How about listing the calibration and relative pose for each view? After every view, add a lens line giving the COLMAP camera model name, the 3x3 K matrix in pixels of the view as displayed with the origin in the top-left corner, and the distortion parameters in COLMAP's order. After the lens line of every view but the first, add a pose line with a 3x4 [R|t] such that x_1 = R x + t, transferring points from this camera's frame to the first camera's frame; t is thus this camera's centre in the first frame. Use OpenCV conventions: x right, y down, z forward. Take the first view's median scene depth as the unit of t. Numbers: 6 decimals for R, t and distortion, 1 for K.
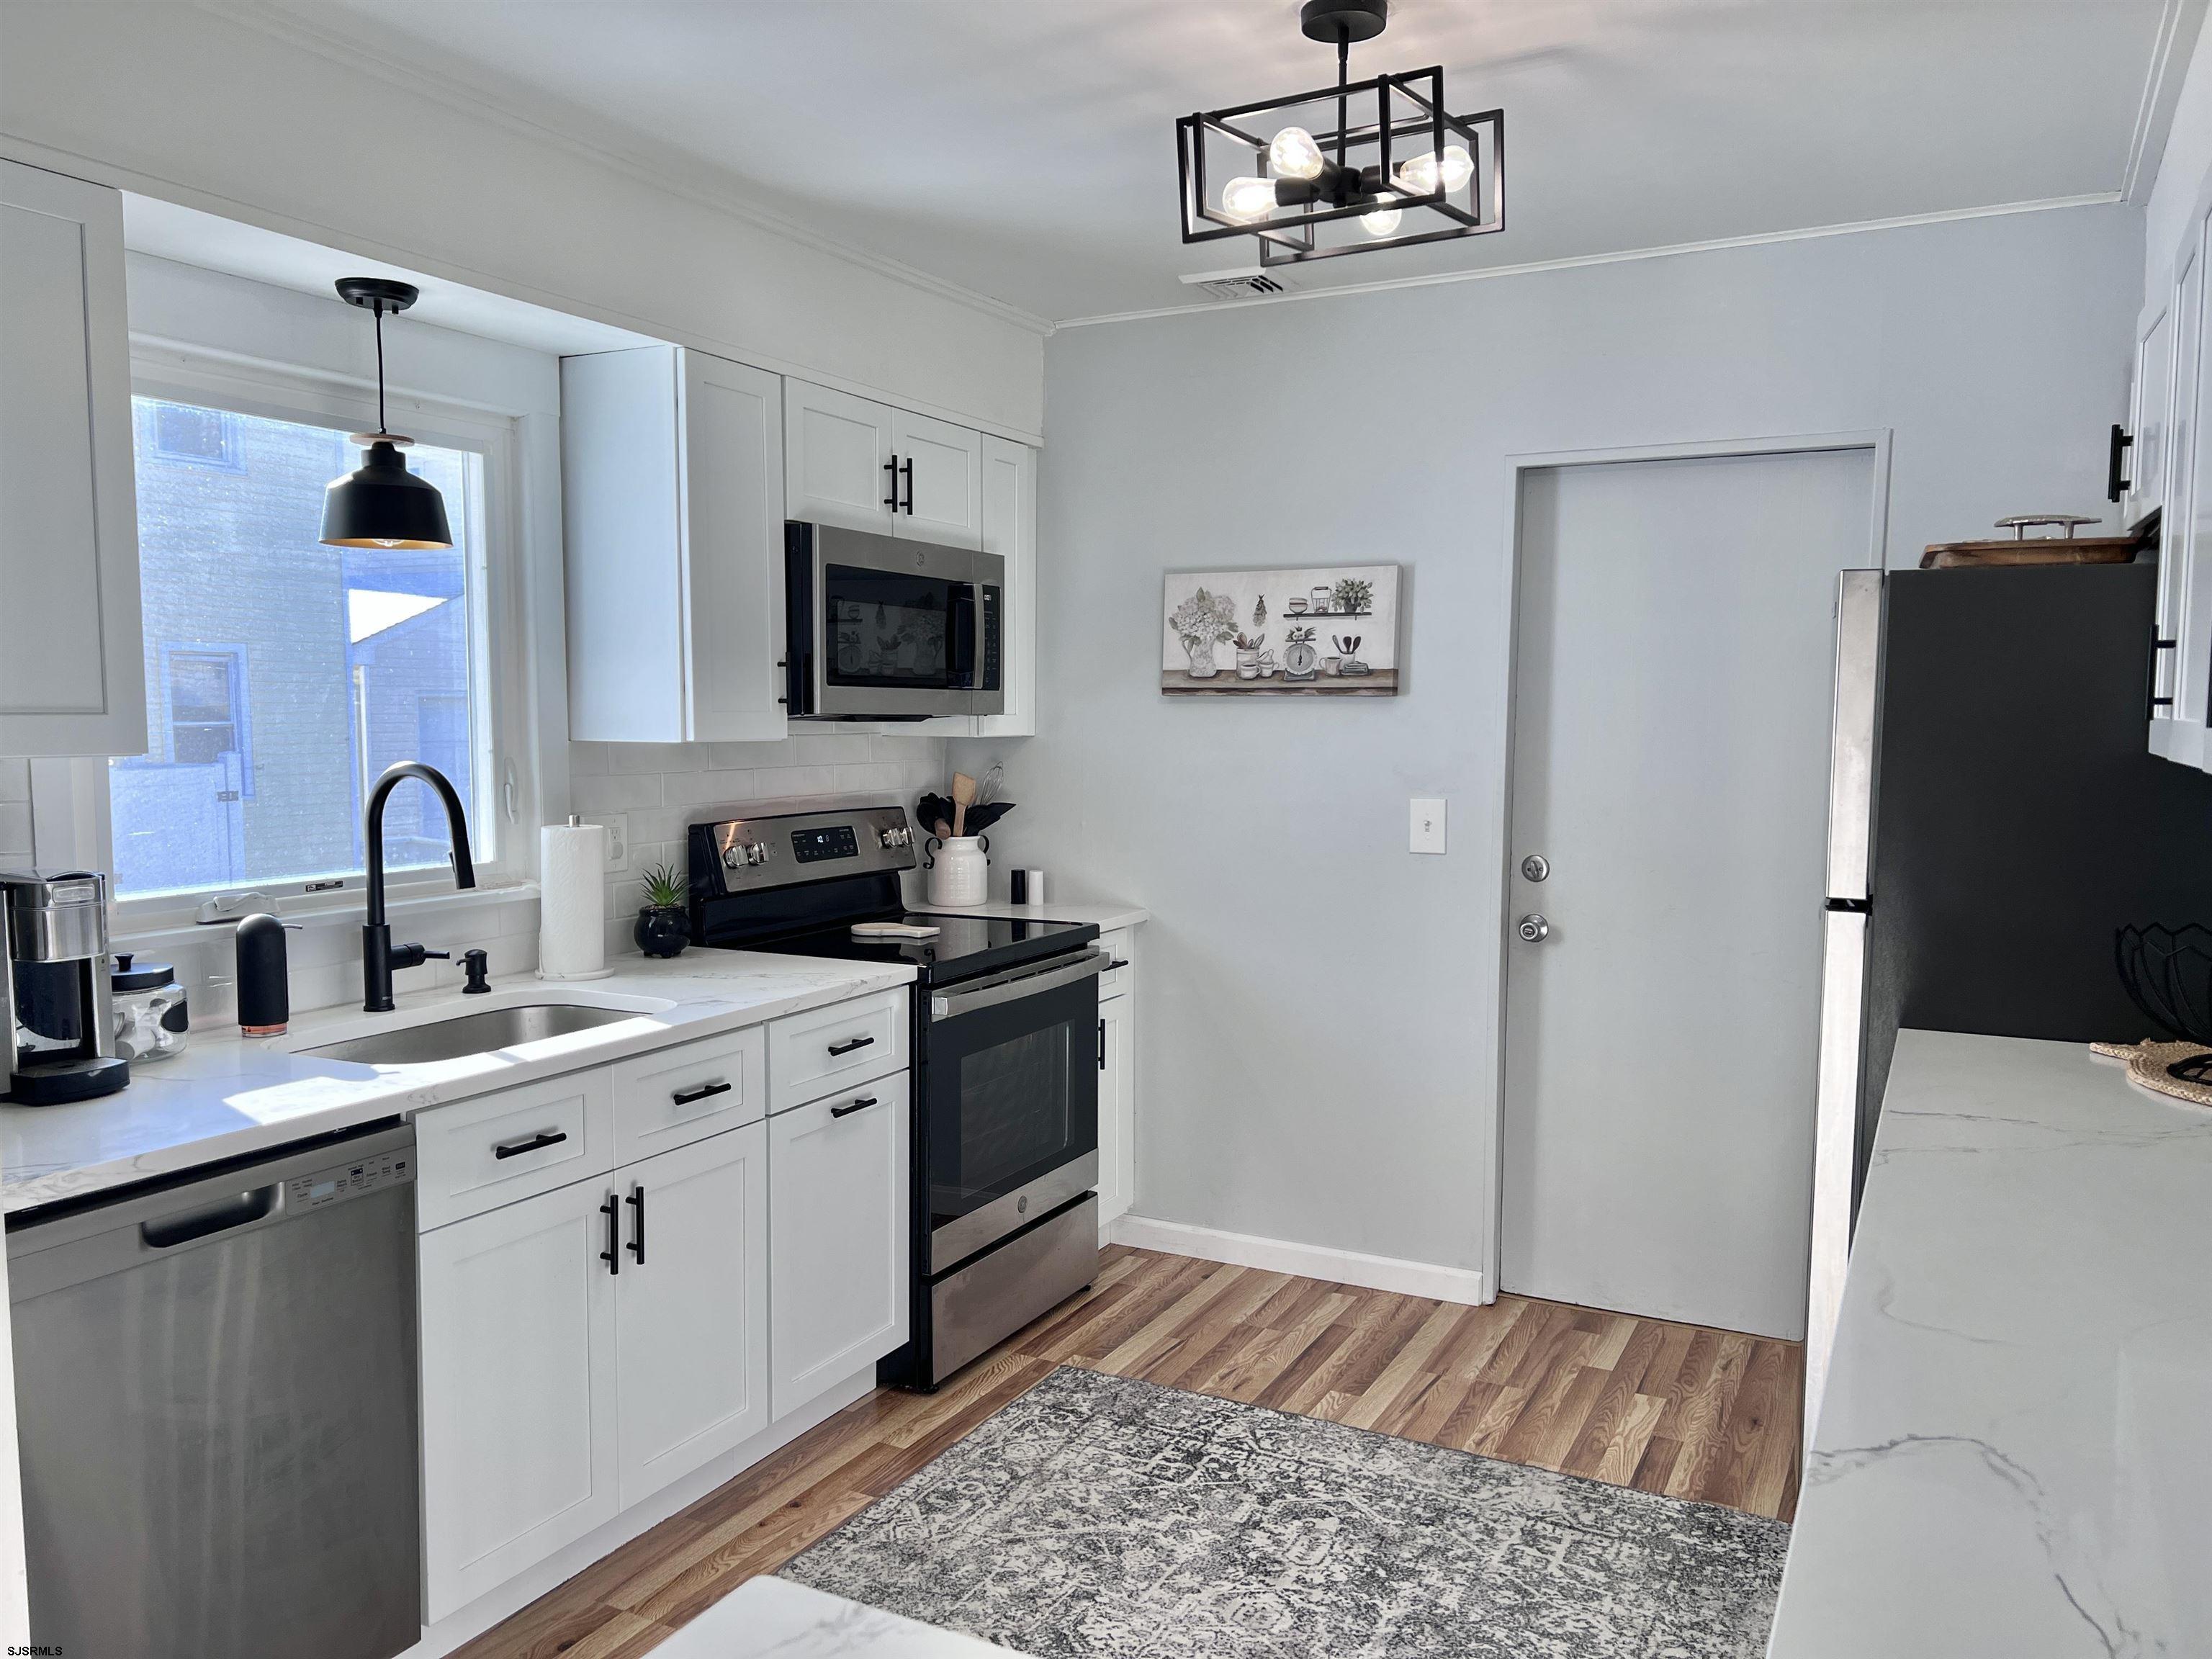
lens RADIAL K [[1651.1, 0, 1096.0], [0, 1651.1, 828.5], [0, 0, 1]] dist [0.062465, -0.075711]
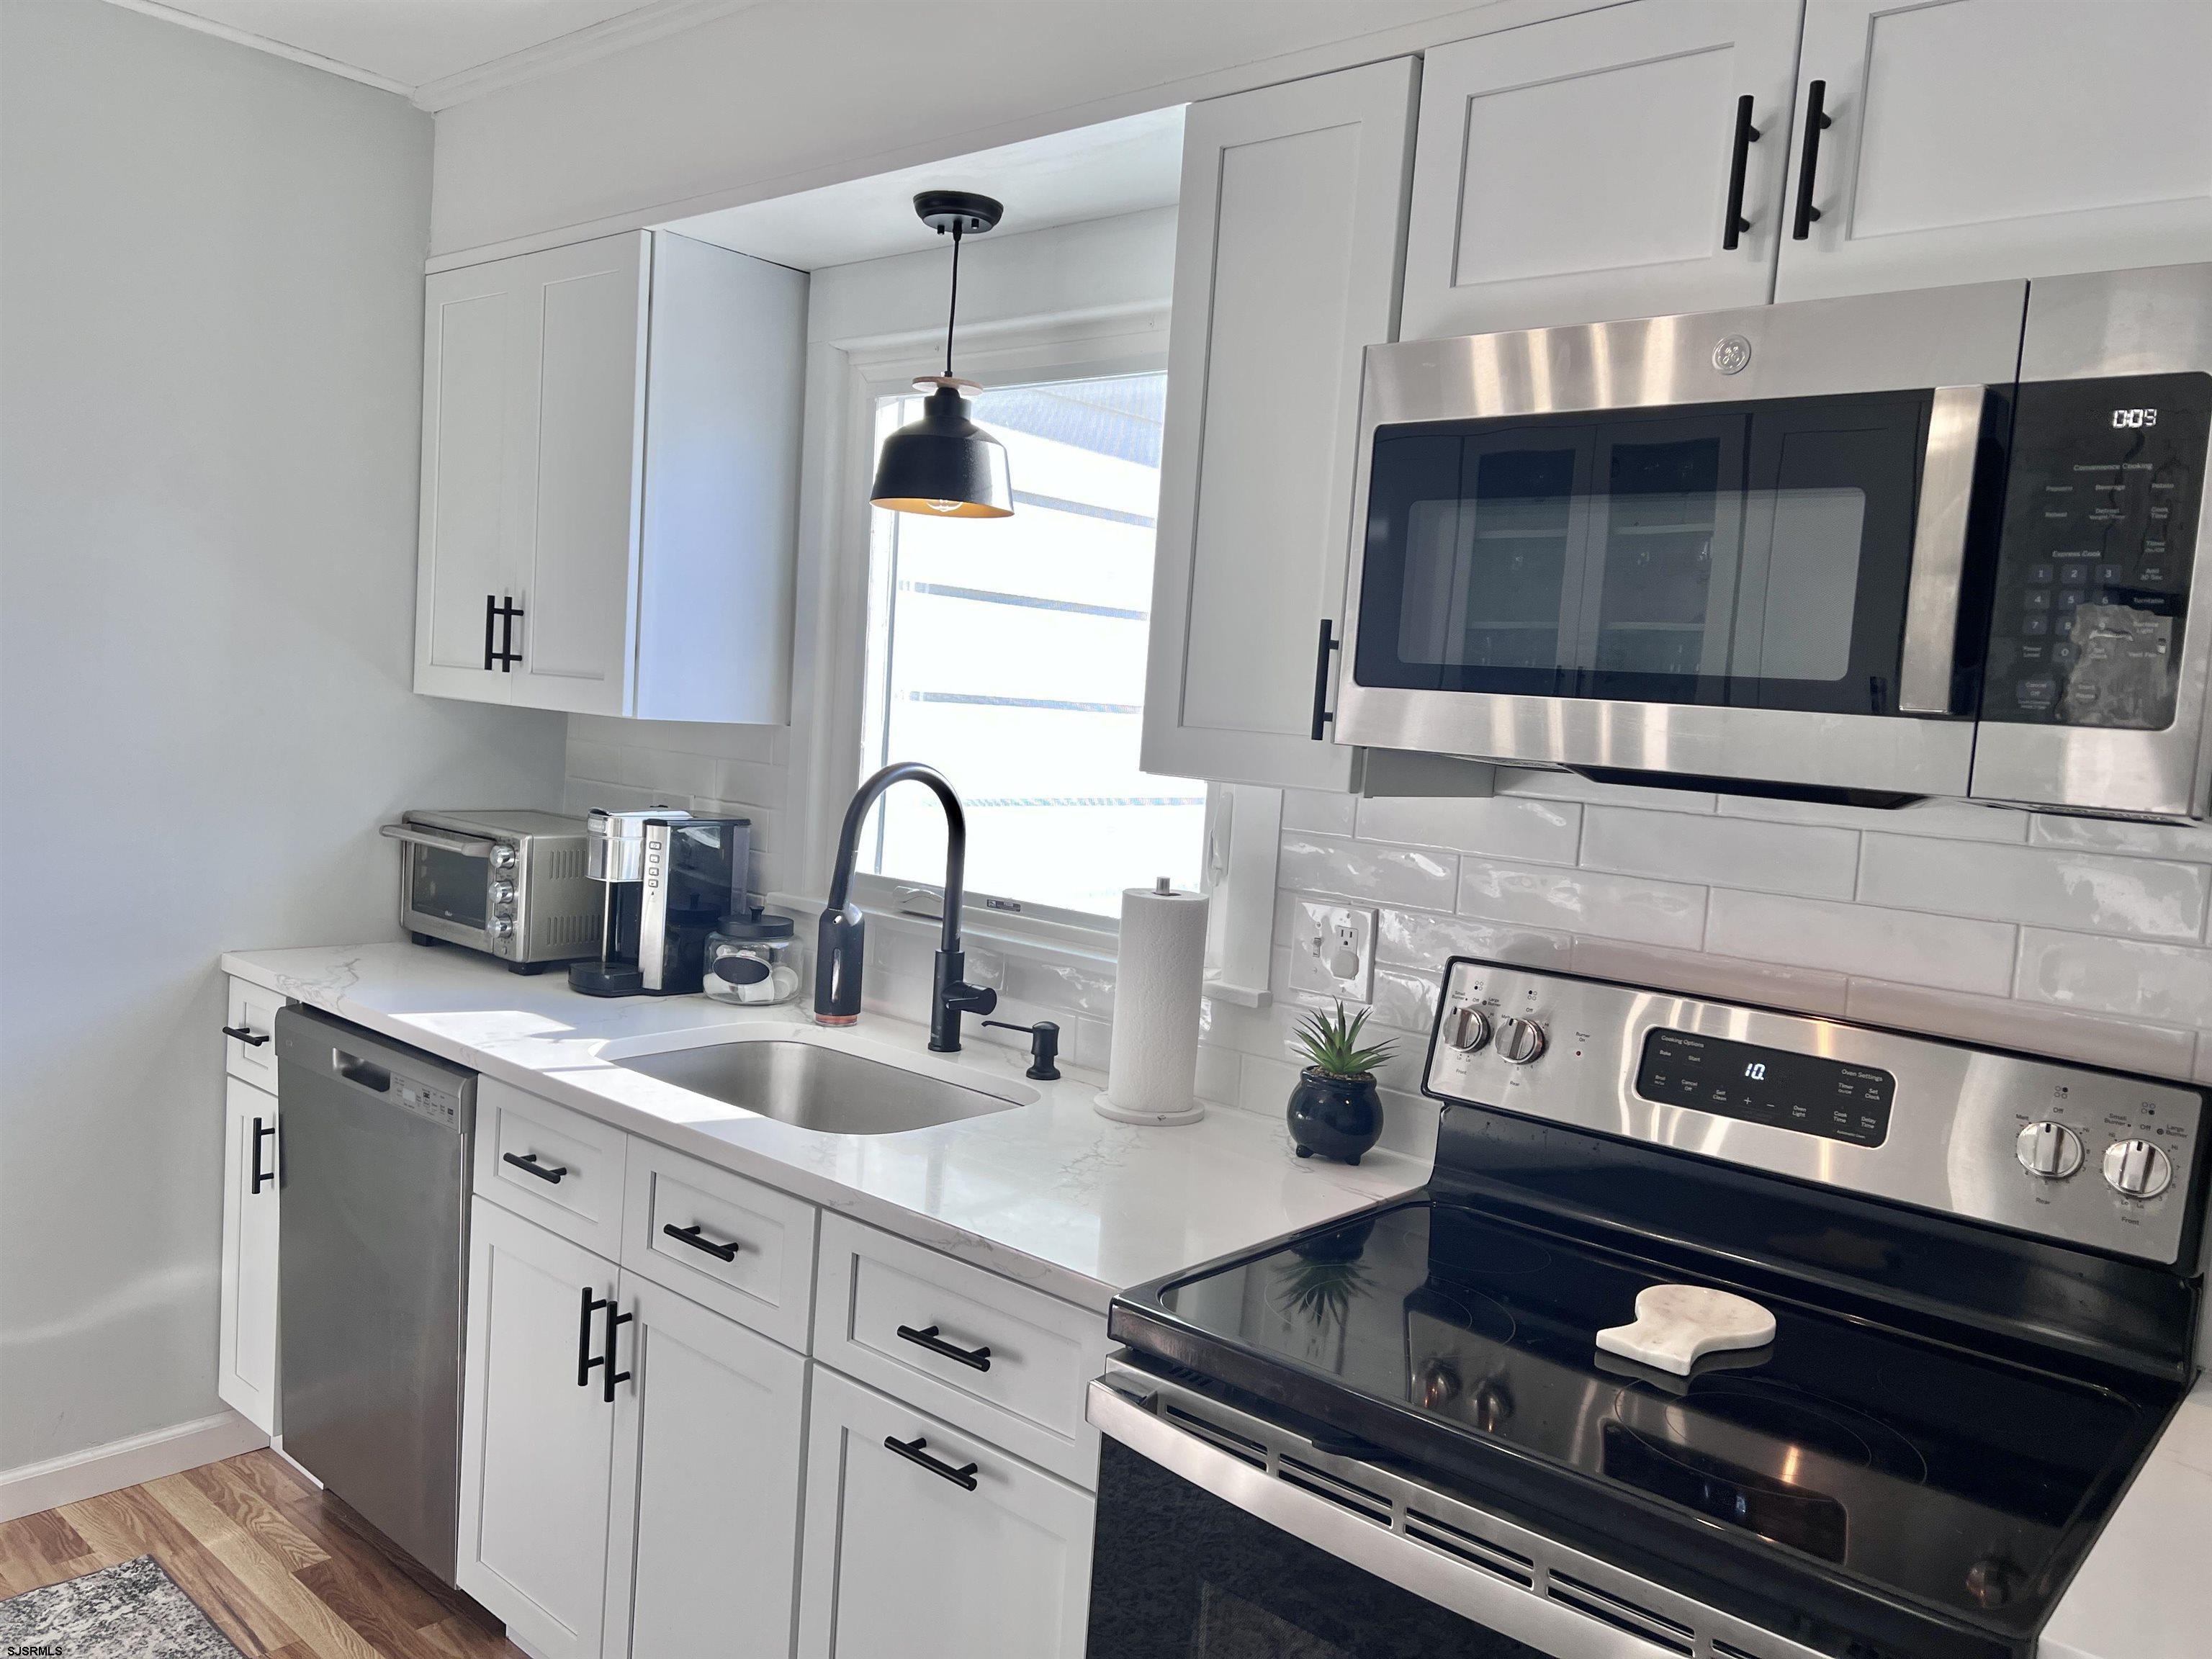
lens RADIAL K [[1651.1, 0, 1109.1], [0, 1651.1, 820.2], [0, 0, 1]] dist [0.062465, -0.075711]
pose [[-0.219935, 0.058679, -0.973748, 0.375209], [-0.136998, 0.986439, 0.090387, -0.096493], [0.965847, 0.153281, -0.208914, 1.227723]]
